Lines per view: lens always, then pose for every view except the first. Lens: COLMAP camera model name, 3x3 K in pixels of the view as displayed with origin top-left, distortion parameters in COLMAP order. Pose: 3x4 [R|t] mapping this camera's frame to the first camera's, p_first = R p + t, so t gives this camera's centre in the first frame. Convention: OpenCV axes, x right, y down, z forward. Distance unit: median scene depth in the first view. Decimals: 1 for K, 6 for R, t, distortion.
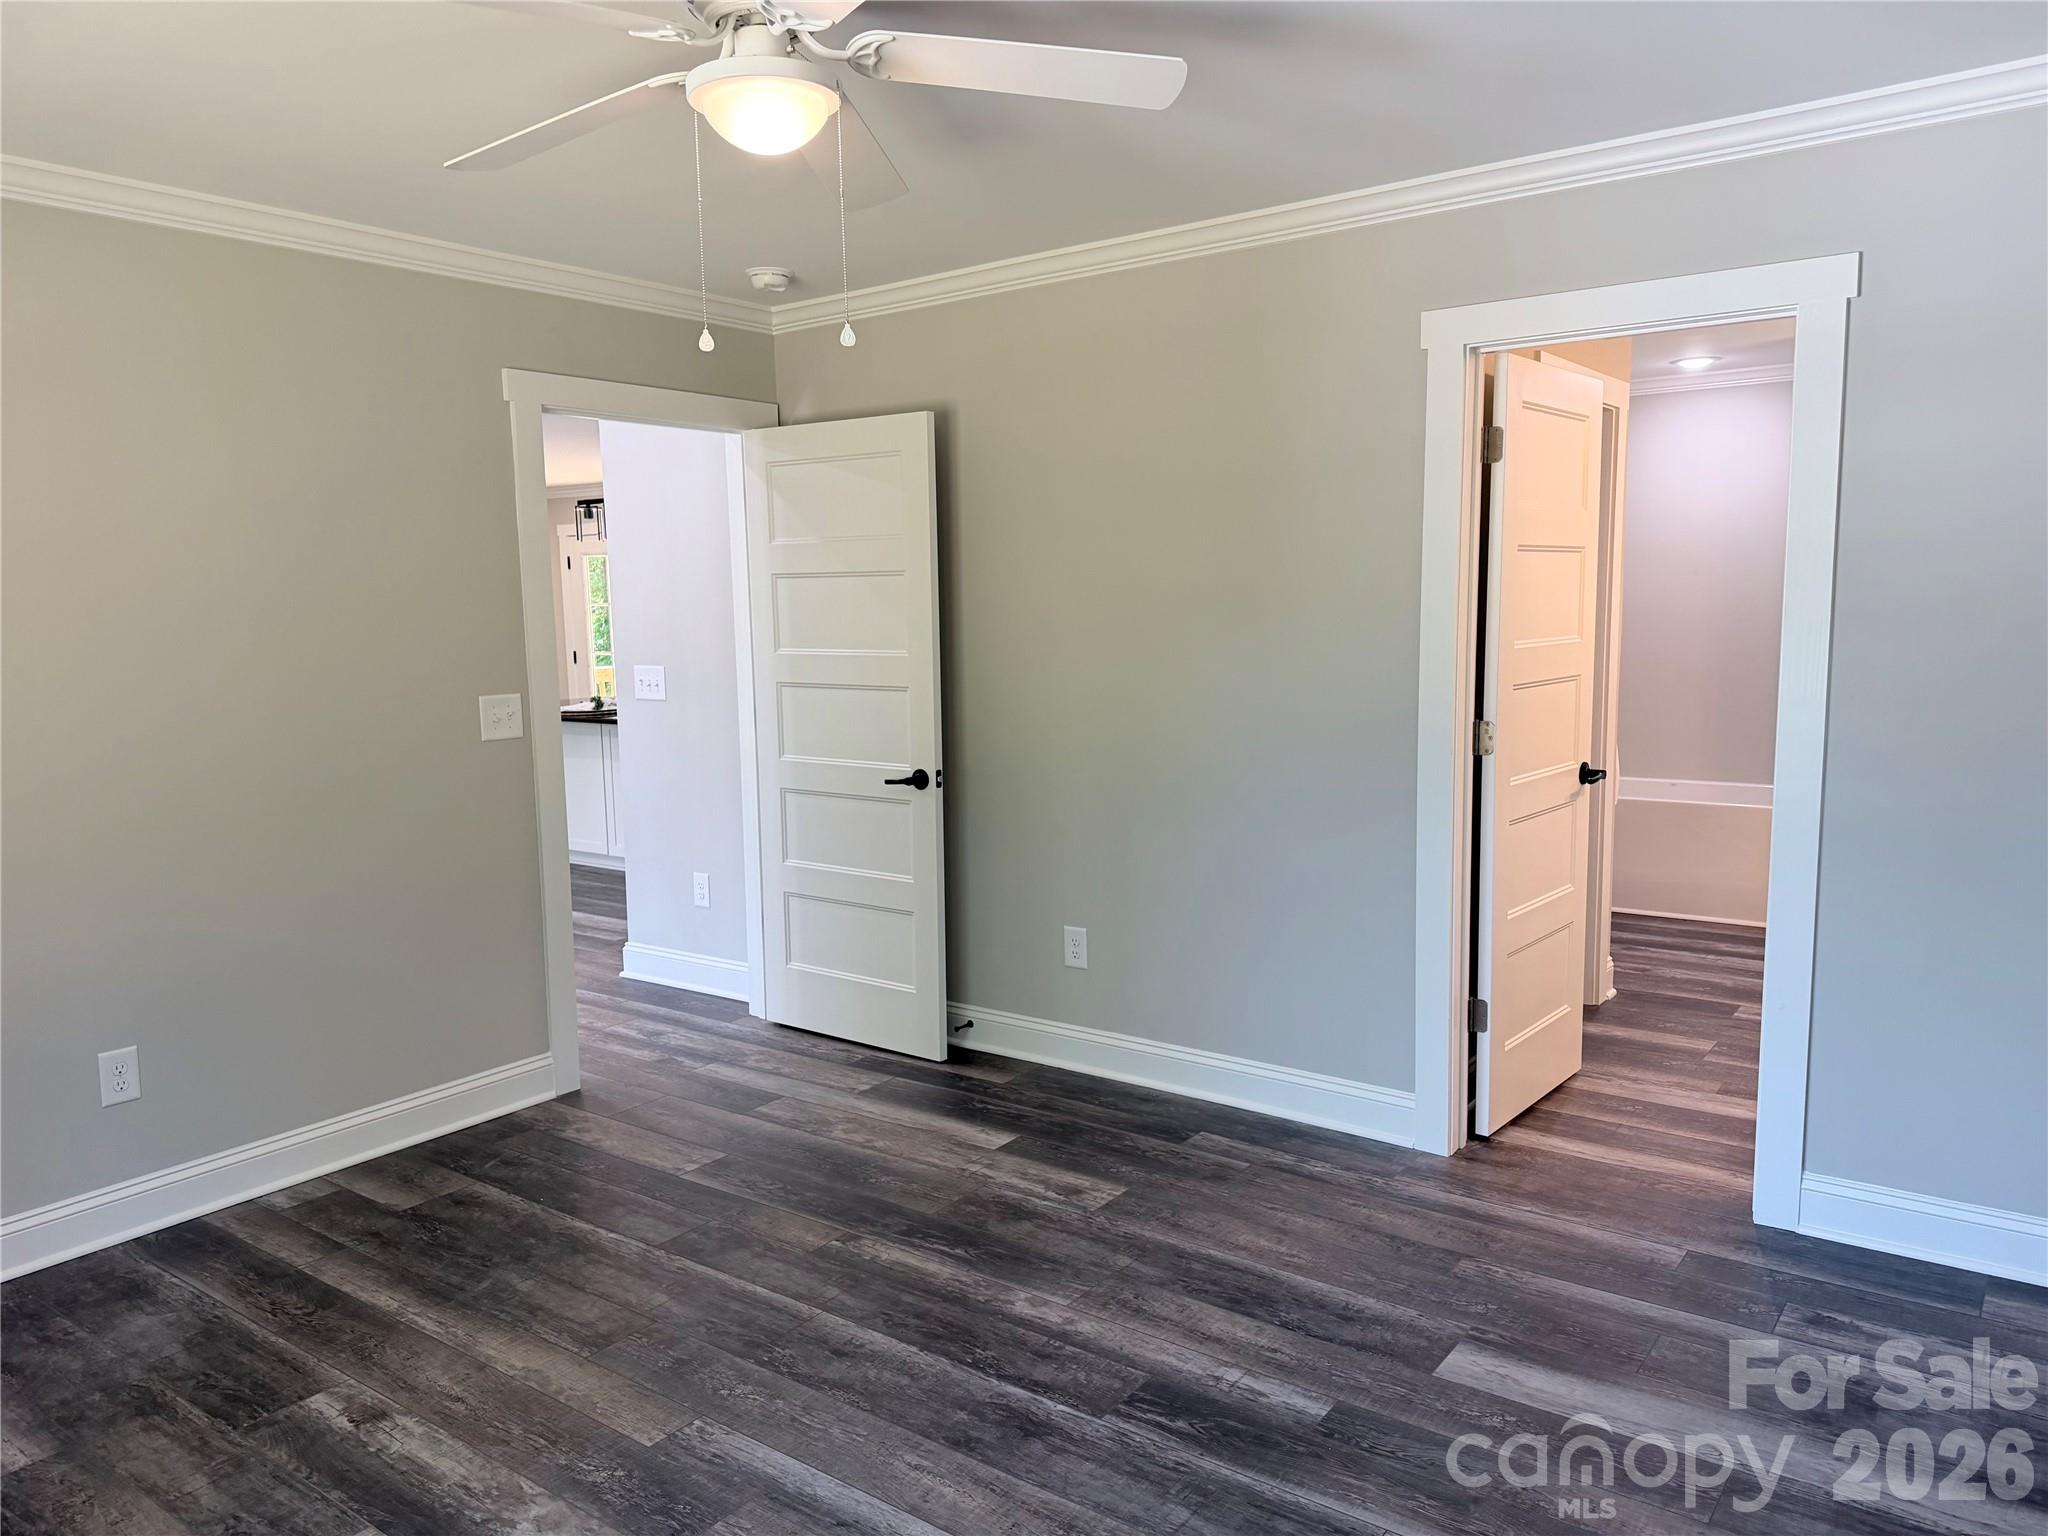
lens RADIAL K [[1430.0, 0, 1027.7], [0, 1430.0, 774.4], [0, 0, 1]] dist [0.060624, -0.093927]
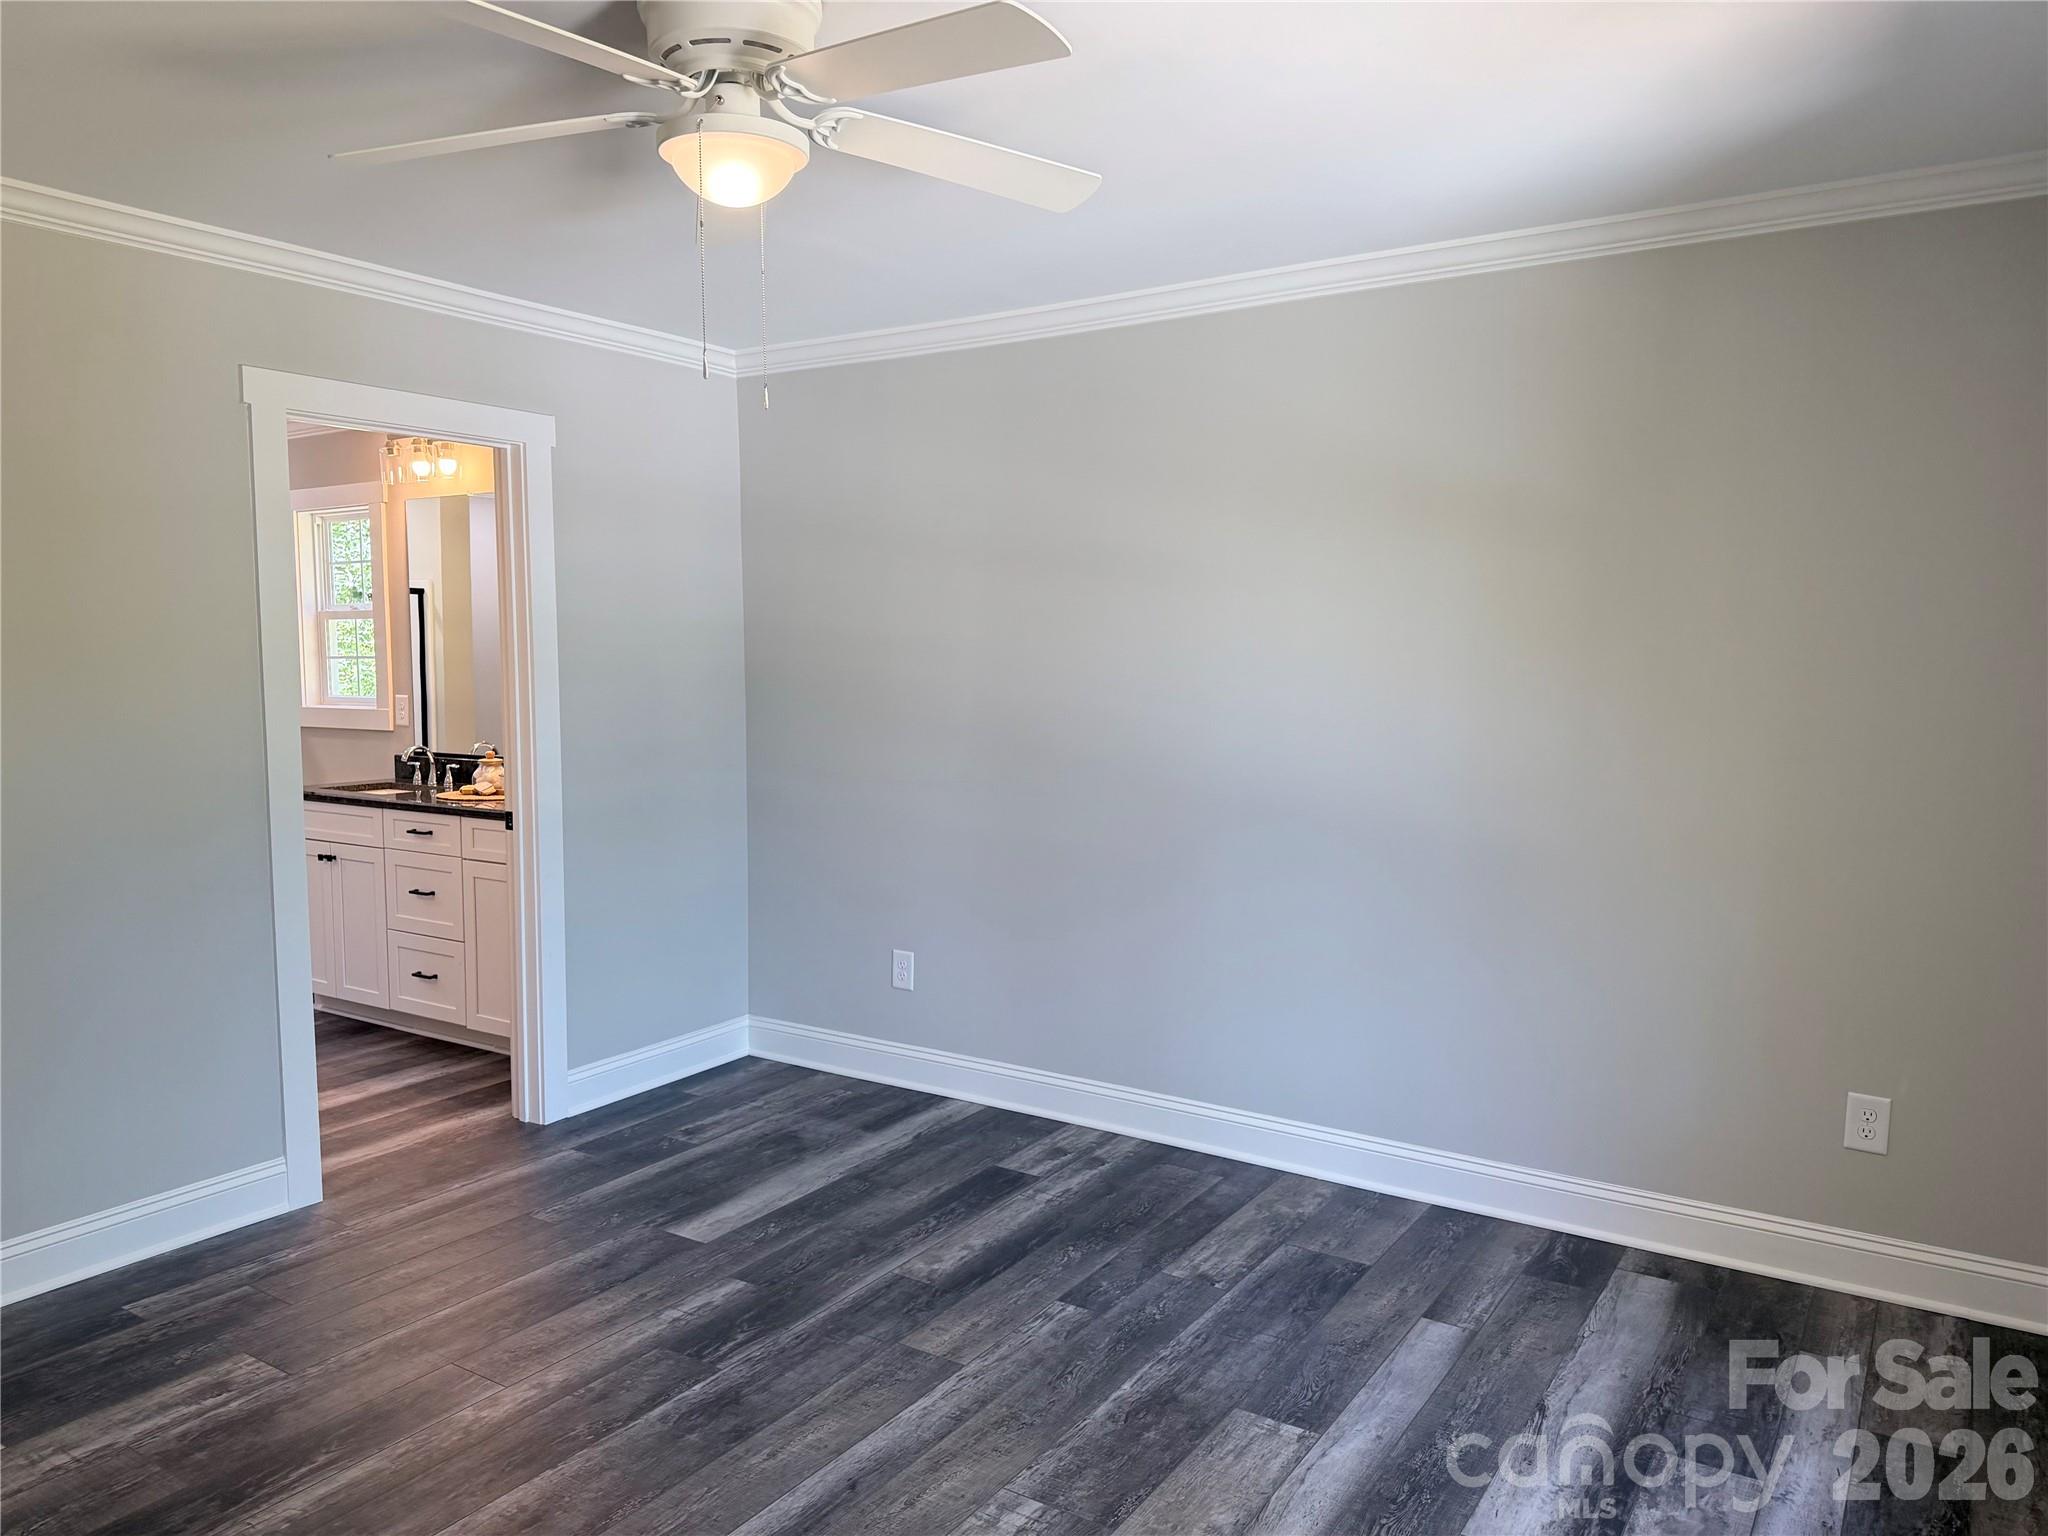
lens RADIAL K [[1417.6, 0, 1024.0], [0, 1417.6, 768.0], [0, 0, 1]] dist [0.015614, -0.004104]
pose [[-0.045120, -0.068287, 0.996645, -0.892243], [0.124703, 0.989472, 0.073441, -0.060174], [-0.991168, 0.127598, -0.036129, 0.643959]]
